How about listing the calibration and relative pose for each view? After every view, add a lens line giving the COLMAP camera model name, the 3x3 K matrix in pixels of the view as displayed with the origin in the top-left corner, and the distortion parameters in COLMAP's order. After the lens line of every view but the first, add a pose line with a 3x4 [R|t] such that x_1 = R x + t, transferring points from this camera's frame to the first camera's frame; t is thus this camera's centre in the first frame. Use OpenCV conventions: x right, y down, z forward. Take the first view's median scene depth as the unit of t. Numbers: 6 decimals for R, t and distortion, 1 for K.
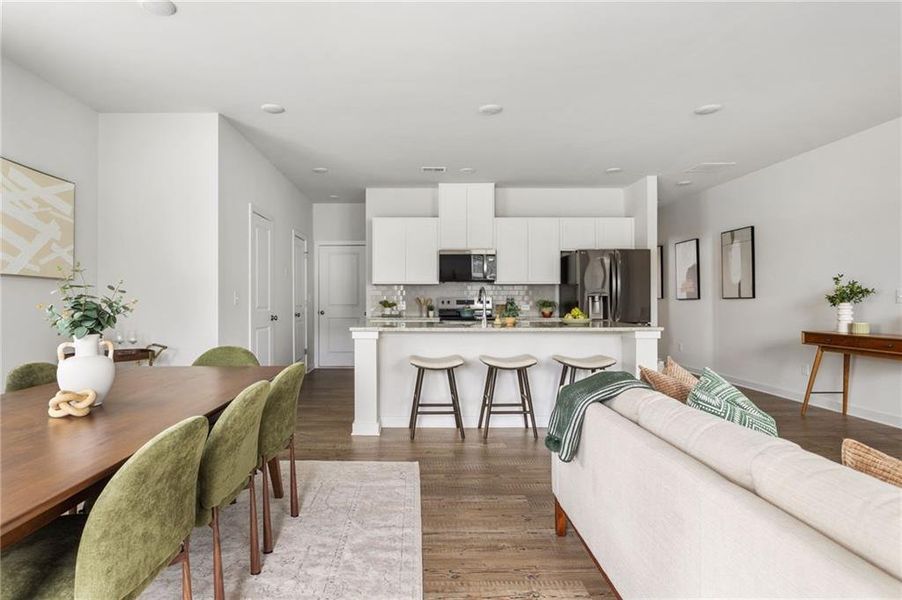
lens RADIAL K [[474.8, 0, 431.2], [0, 474.8, 296.8], [0, 0, 1]] dist [-0.020085, 0.007488]
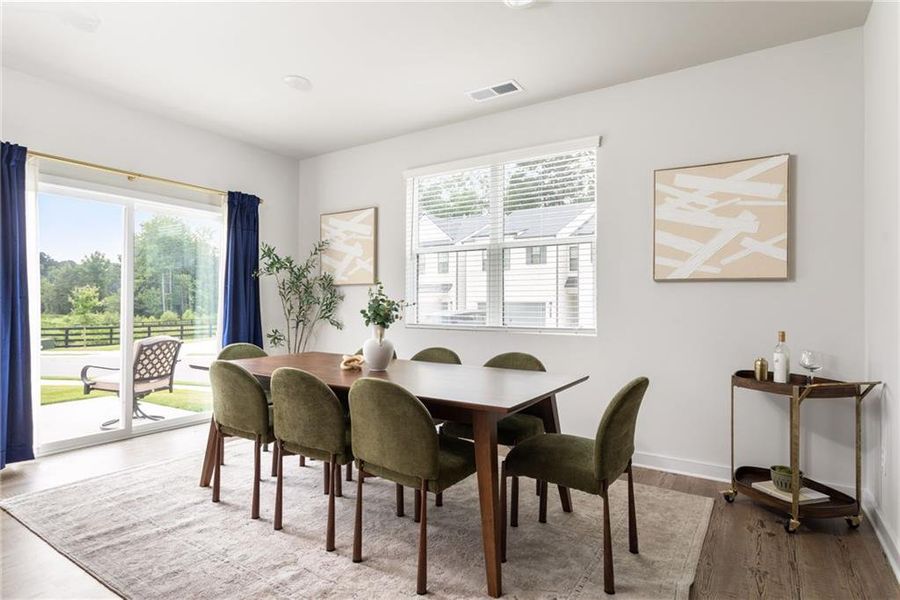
lens RADIAL K [[473.8, 0, 449.1], [0, 473.8, 303.6], [0, 0, 1]] dist [-0.020085, 0.007488]
pose [[-0.552304, -0.002463, -0.833639, 0.191177], [-0.000051, 0.999996, -0.002920, 0.007626], [0.833642, -0.001570, -0.552302, 0.935821]]
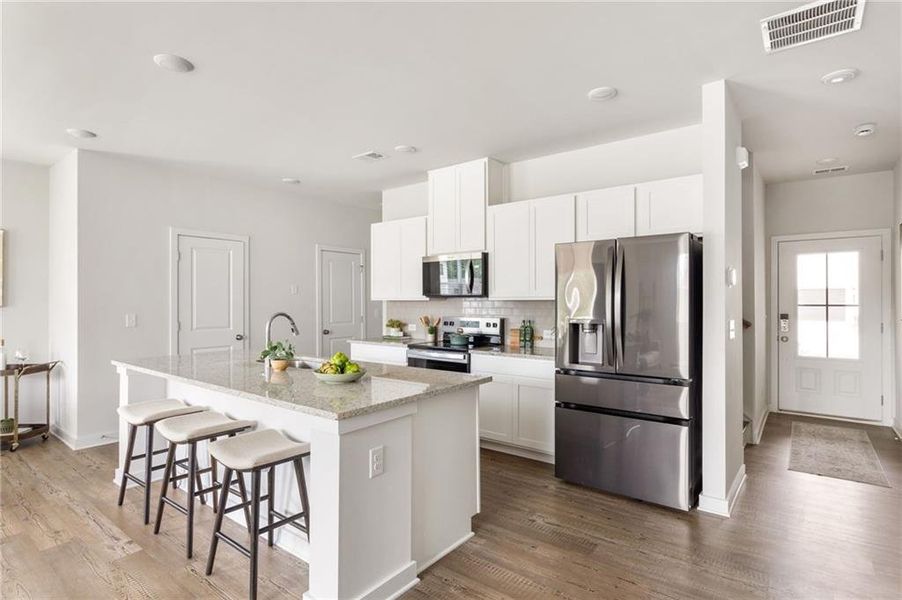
lens RADIAL K [[474.8, 0, 460.6], [0, 474.8, 294.6], [0, 0, 1]] dist [-0.020085, 0.007488]
pose [[0.788550, -0.006593, -0.614936, 0.944205], [0.001638, 0.999961, -0.008622, -0.052934], [0.614969, 0.005792, 0.788530, 0.745577]]
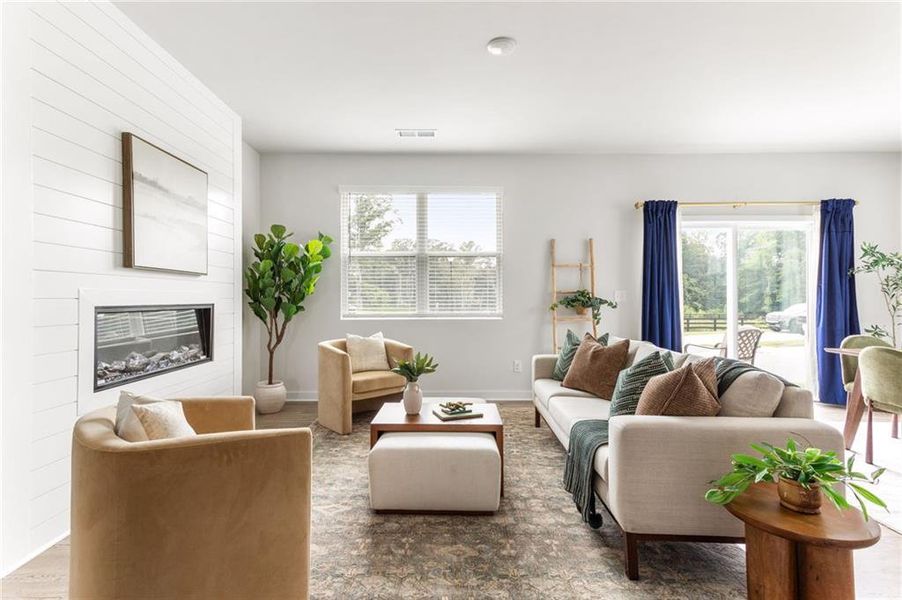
lens RADIAL K [[428.7, 0, 451.1], [0, 428.7, 300.4], [0, 0, 1]] dist [0.013224, 0.001236]
pose [[-0.999991, 0.002685, 0.003200, 0.561224], [0.002671, 0.999987, -0.004239, 0.008358], [-0.003212, -0.004230, -0.999986, 1.056110]]
